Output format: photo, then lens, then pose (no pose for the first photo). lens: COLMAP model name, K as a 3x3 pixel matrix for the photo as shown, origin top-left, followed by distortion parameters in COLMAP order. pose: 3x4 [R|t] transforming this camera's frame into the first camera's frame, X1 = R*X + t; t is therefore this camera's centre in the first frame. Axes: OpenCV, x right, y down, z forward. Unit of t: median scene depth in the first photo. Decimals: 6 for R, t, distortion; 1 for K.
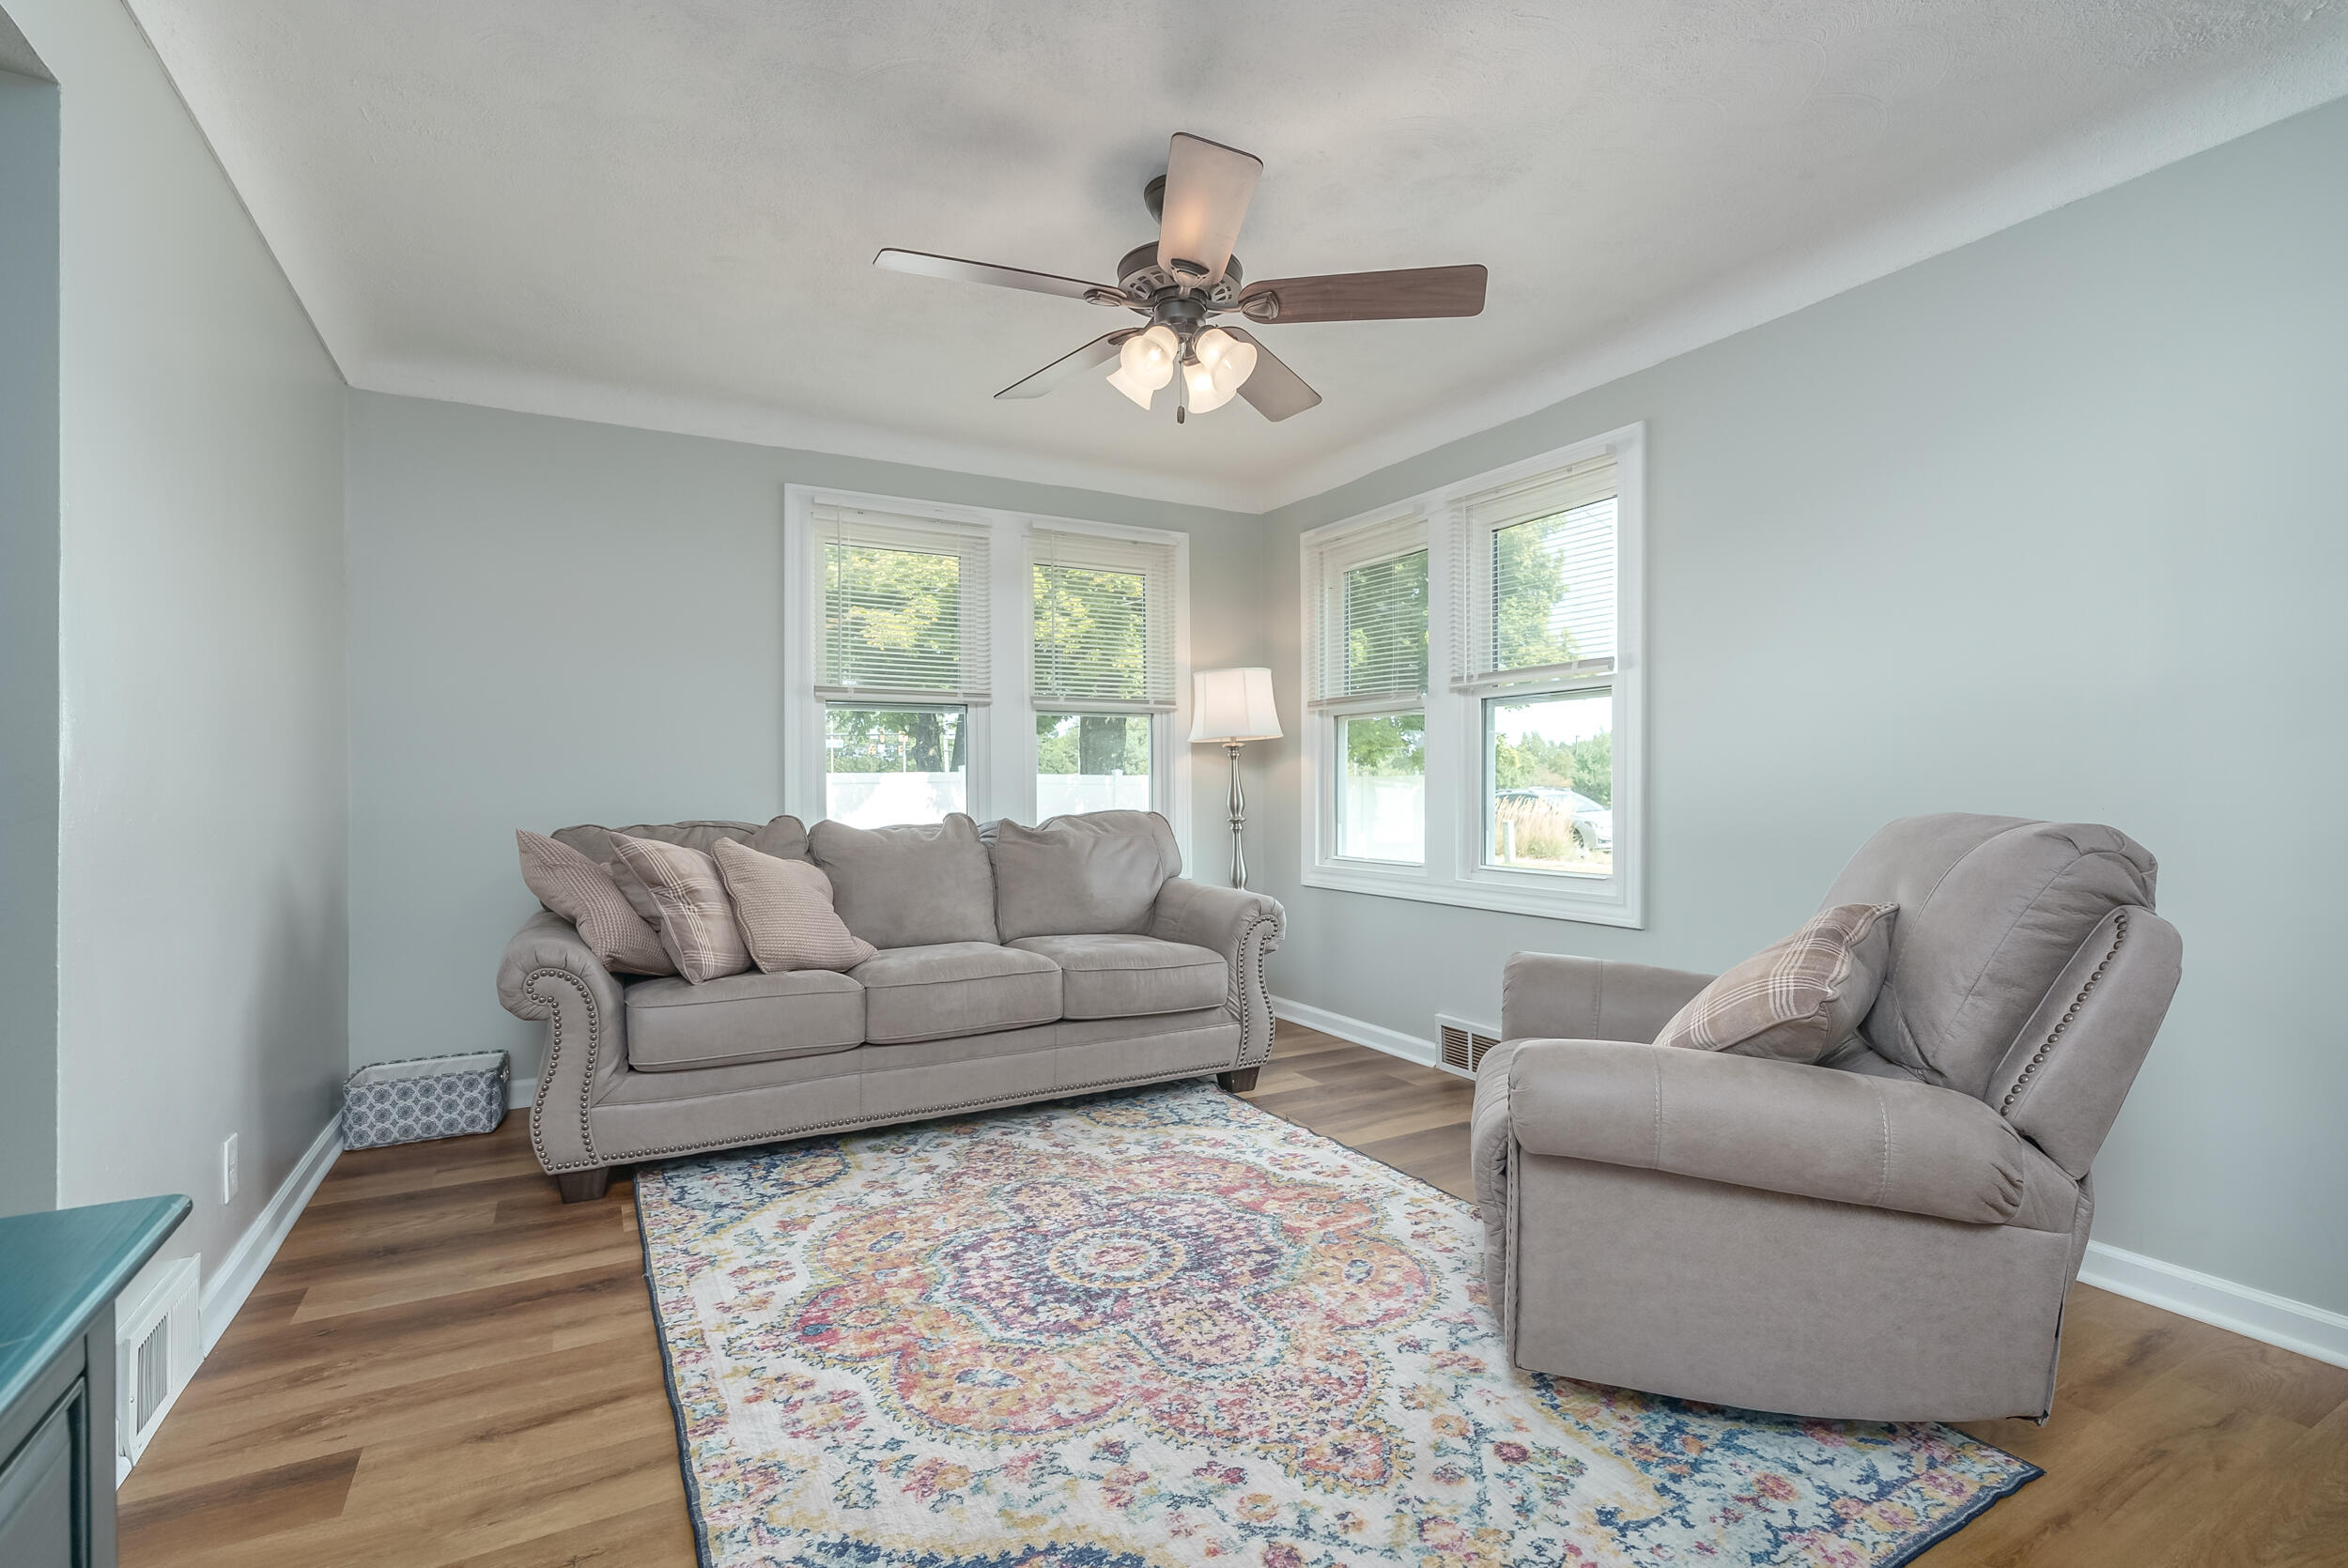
lens RADIAL K [[1068.7, 0, 1174.0], [0, 1068.7, 784.0], [0, 0, 1]] dist [-0.010450, 0.000070]
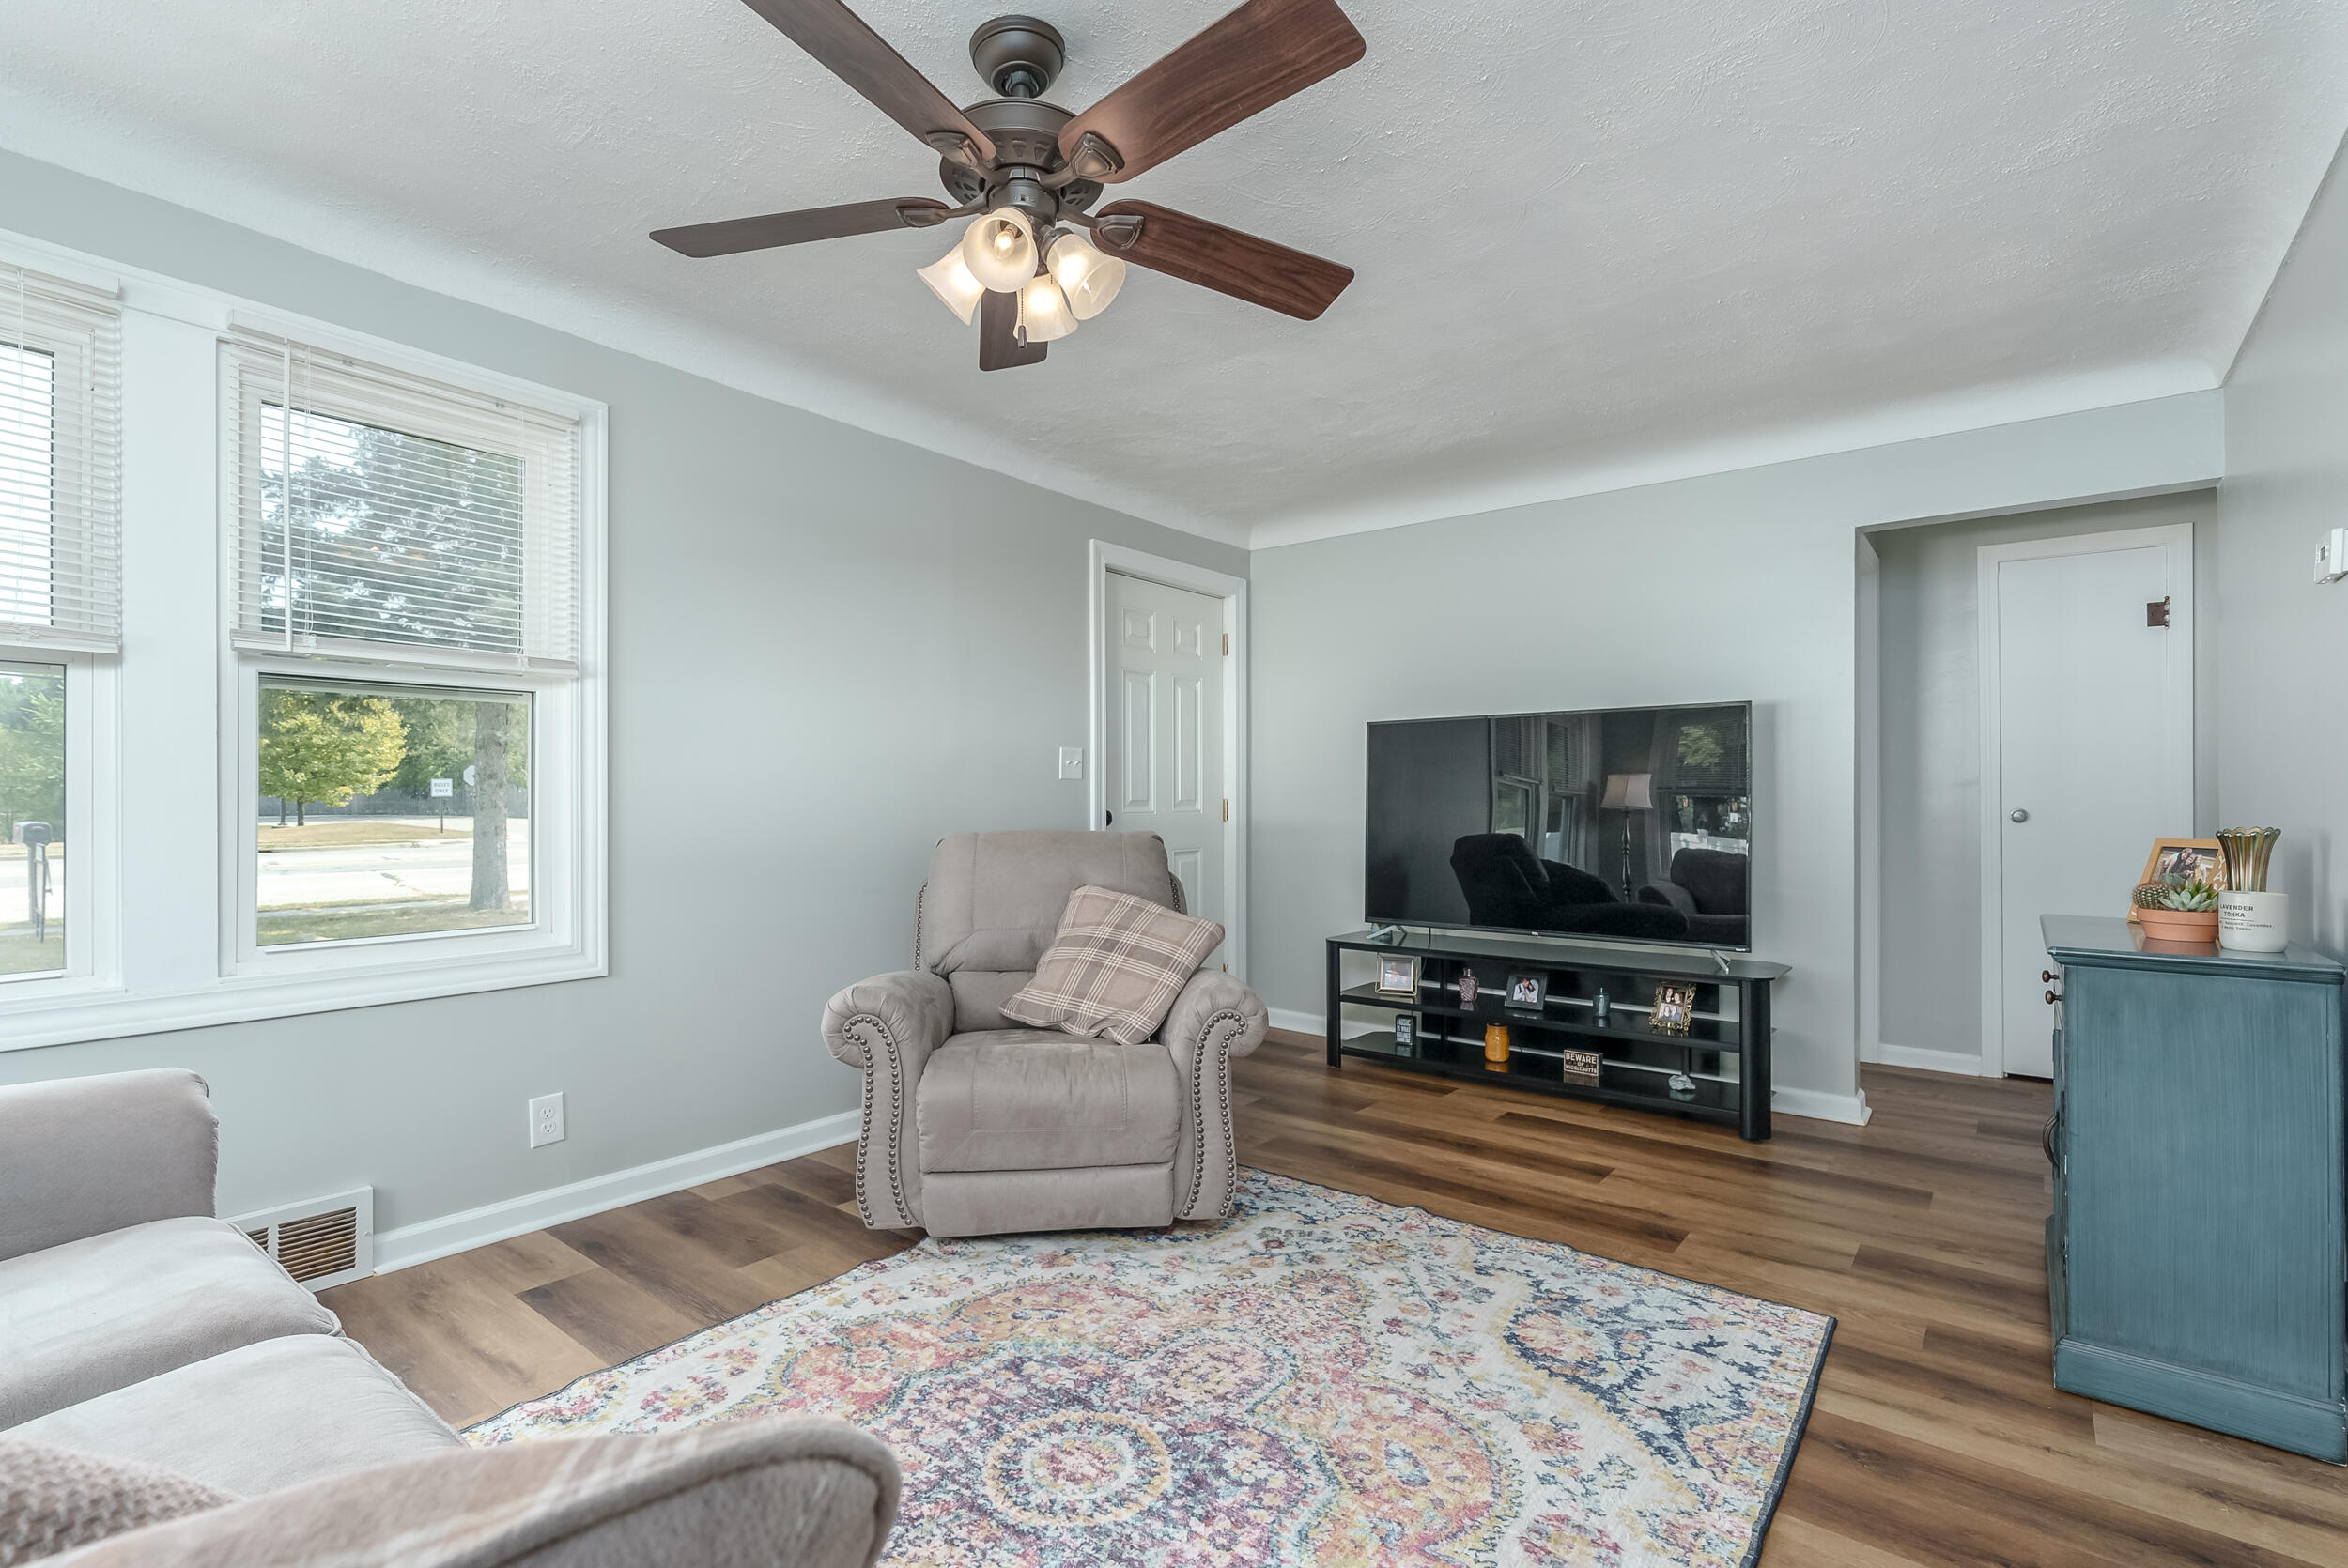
lens RADIAL K [[1068.7, 0, 1174.0], [0, 1068.7, 784.0], [0, 0, 1]] dist [-0.010450, 0.000070]
pose [[-0.378920, 0.015464, 0.925300, -0.939941], [-0.002257, 0.999842, -0.017634, -0.013971], [-0.925427, -0.008770, -0.378825, 1.507073]]
